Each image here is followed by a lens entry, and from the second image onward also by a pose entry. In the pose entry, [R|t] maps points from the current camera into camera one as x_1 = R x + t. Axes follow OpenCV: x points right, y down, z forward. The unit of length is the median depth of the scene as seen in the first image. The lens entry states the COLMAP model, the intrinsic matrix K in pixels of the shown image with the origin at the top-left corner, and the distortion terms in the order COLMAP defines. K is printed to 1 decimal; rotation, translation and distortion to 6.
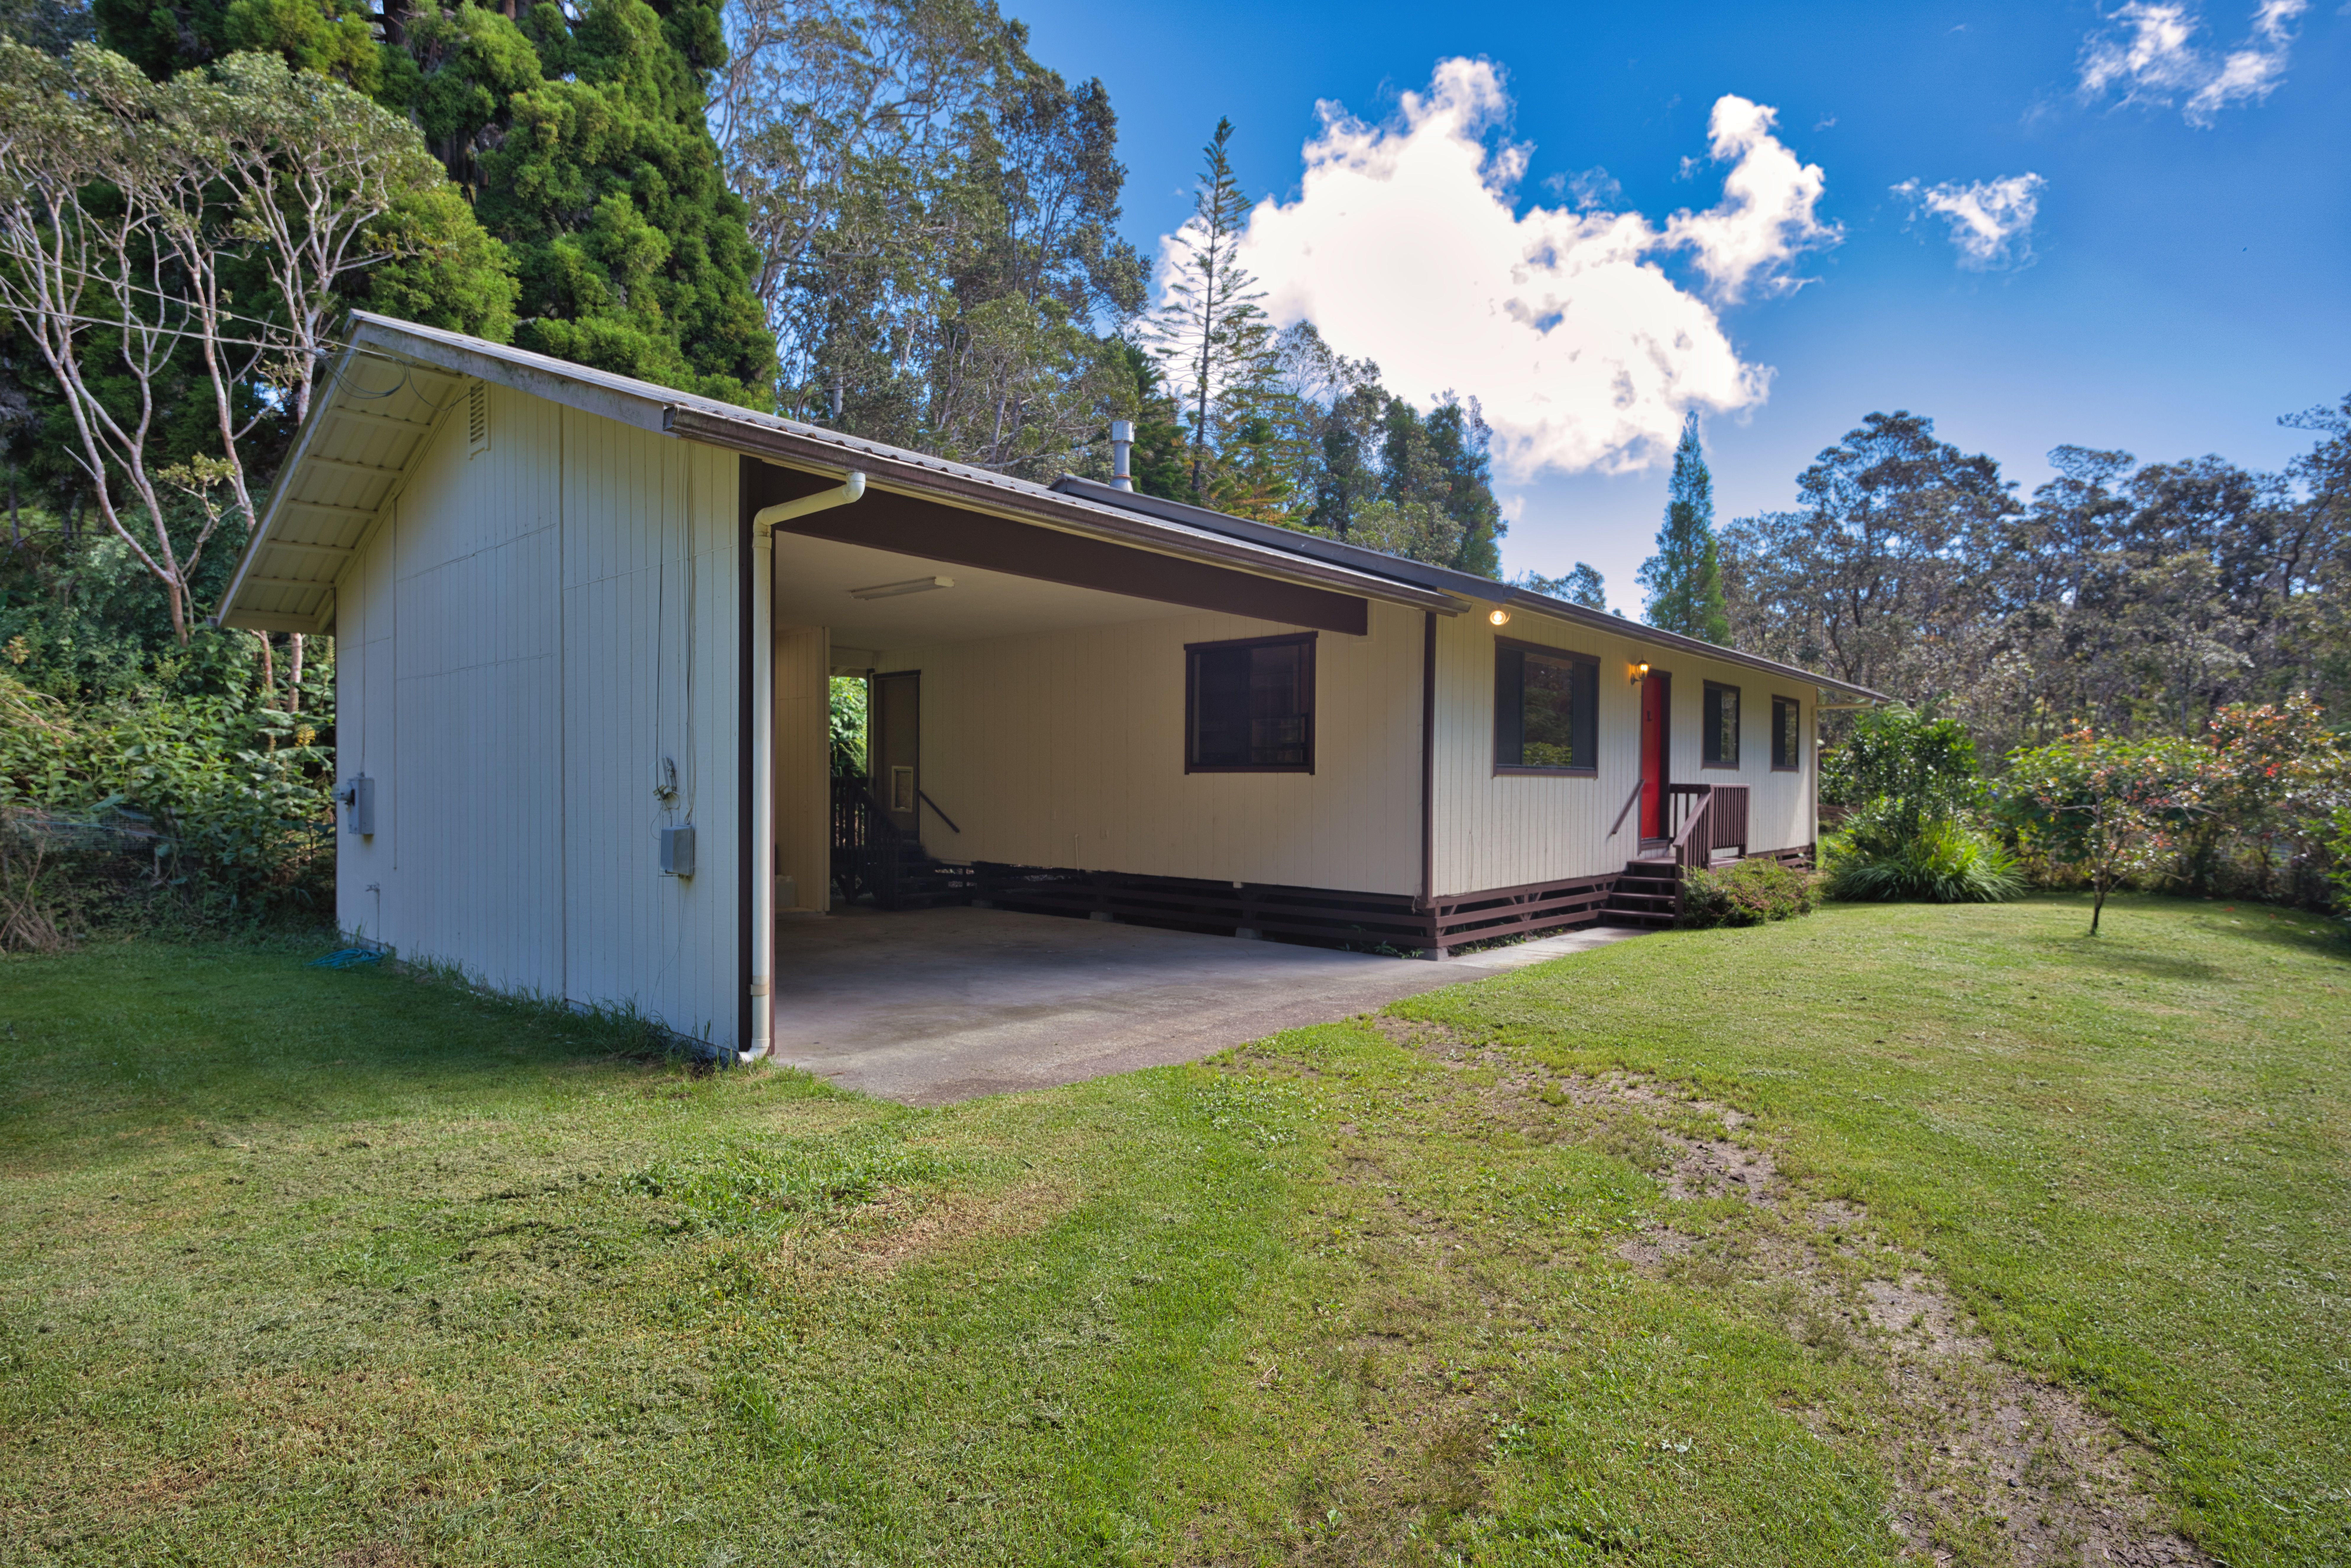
lens RADIAL K [[1179.3, 0, 1169.3], [0, 1179.3, 789.1], [0, 0, 1]] dist [-0.005567, 0.000864]
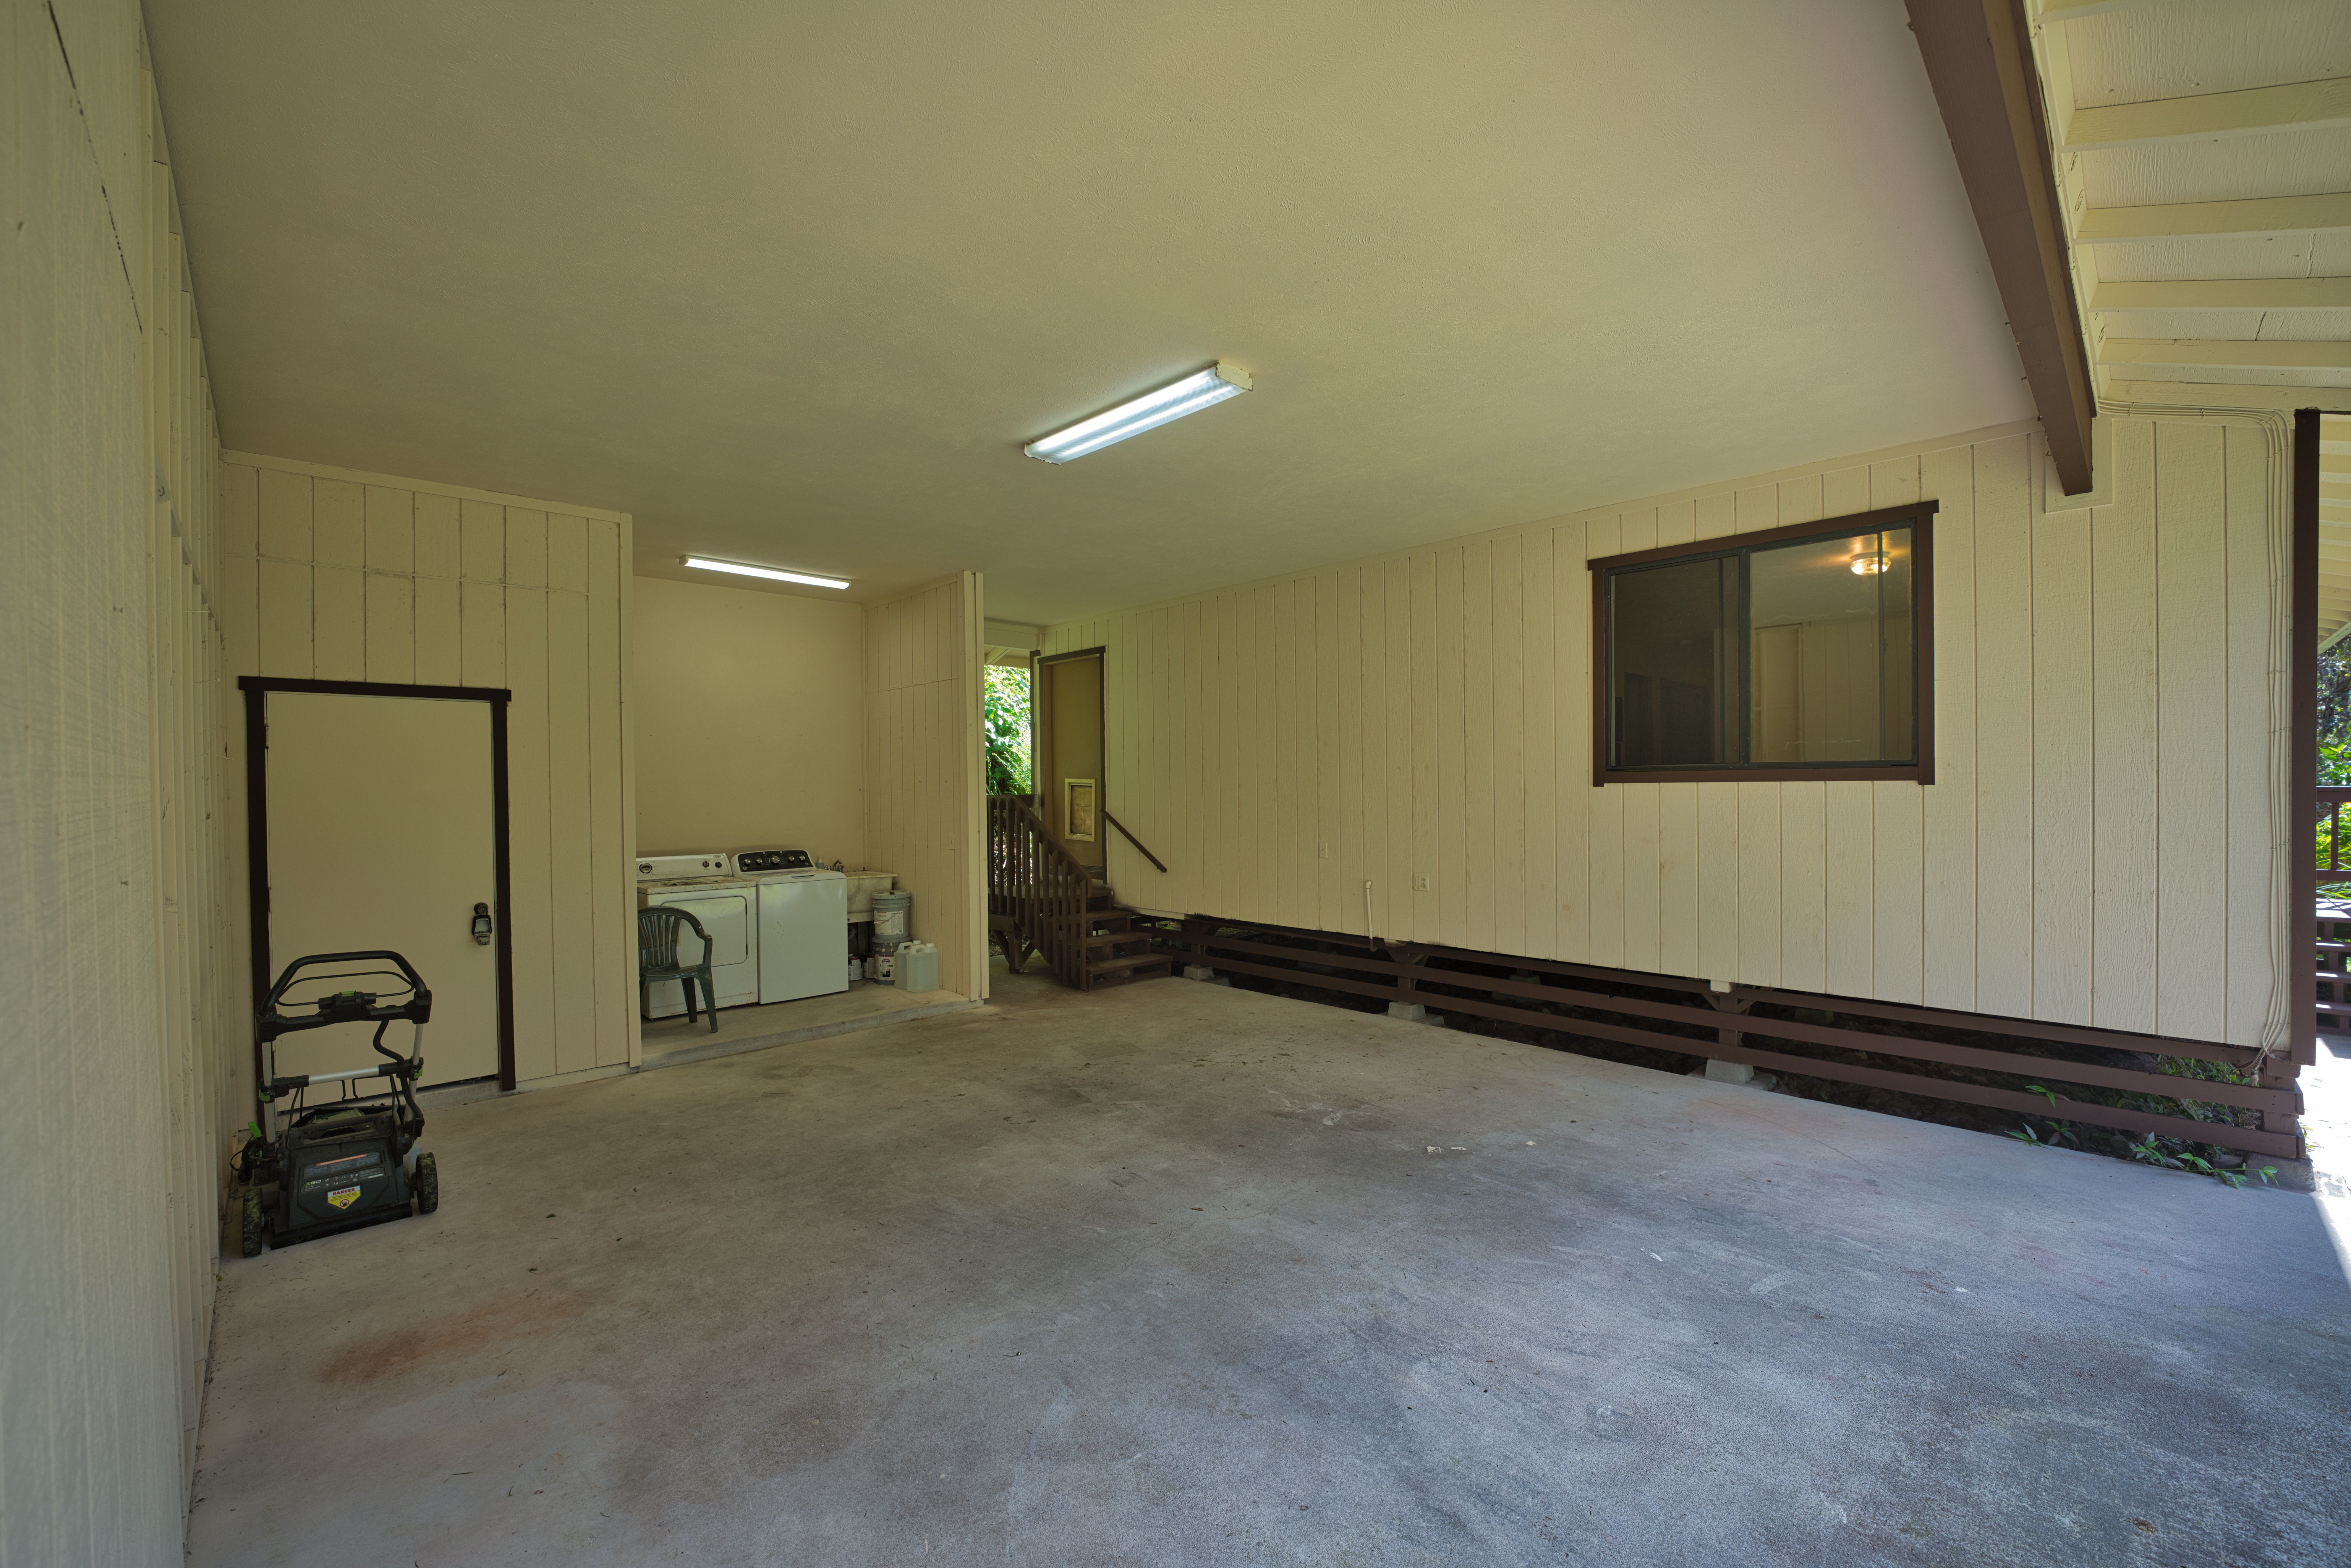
lens RADIAL K [[953.0, 0, 1166.3], [0, 953.0, 792.3], [0, 0, 1]] dist [-0.029049, 0.004041]
pose [[0.996180, -0.015497, -0.085934, -0.124283], [0.015401, 0.999880, -0.001786, -0.009696], [0.085952, 0.000455, 0.996299, 0.418918]]
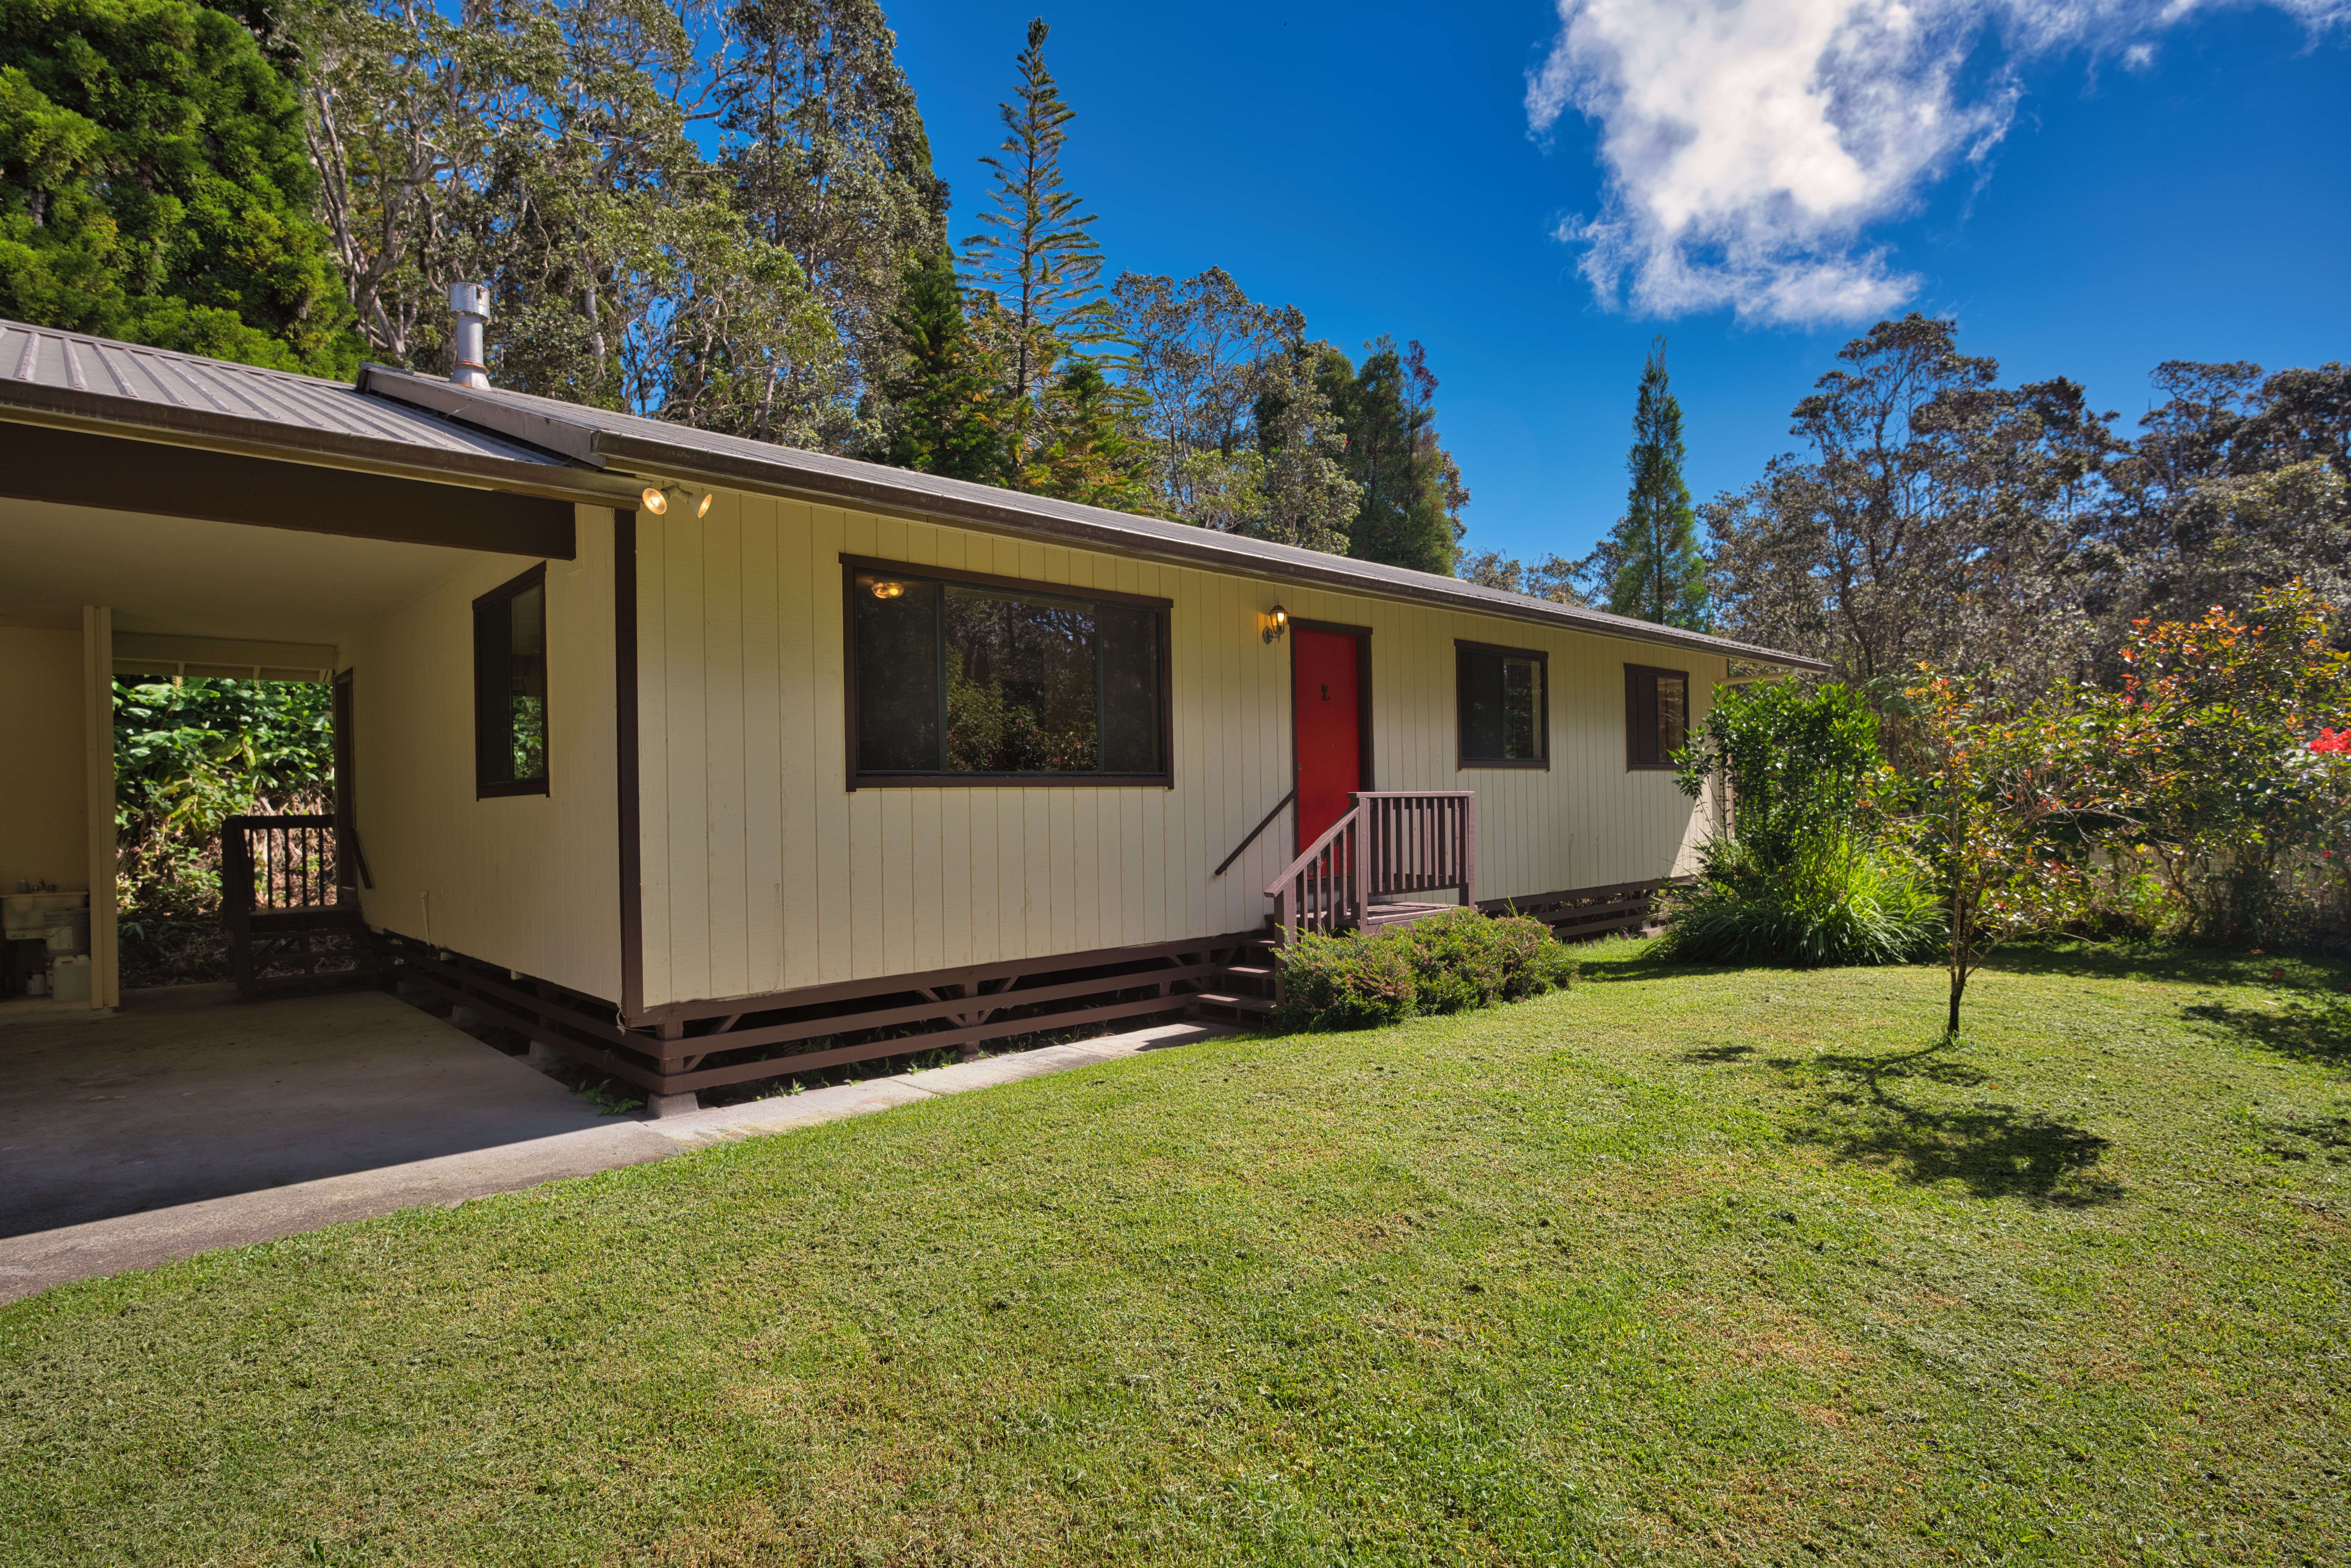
lens RADIAL K [[1202.0, 0, 1169.8], [0, 1202.0, 781.6], [0, 0, 1]] dist [-0.004801, 0.002651]
pose [[0.995348, -0.028581, -0.092010, 0.363852], [0.026270, 0.999311, -0.026231, 0.003393], [0.092696, 0.023692, 0.995413, 0.304304]]
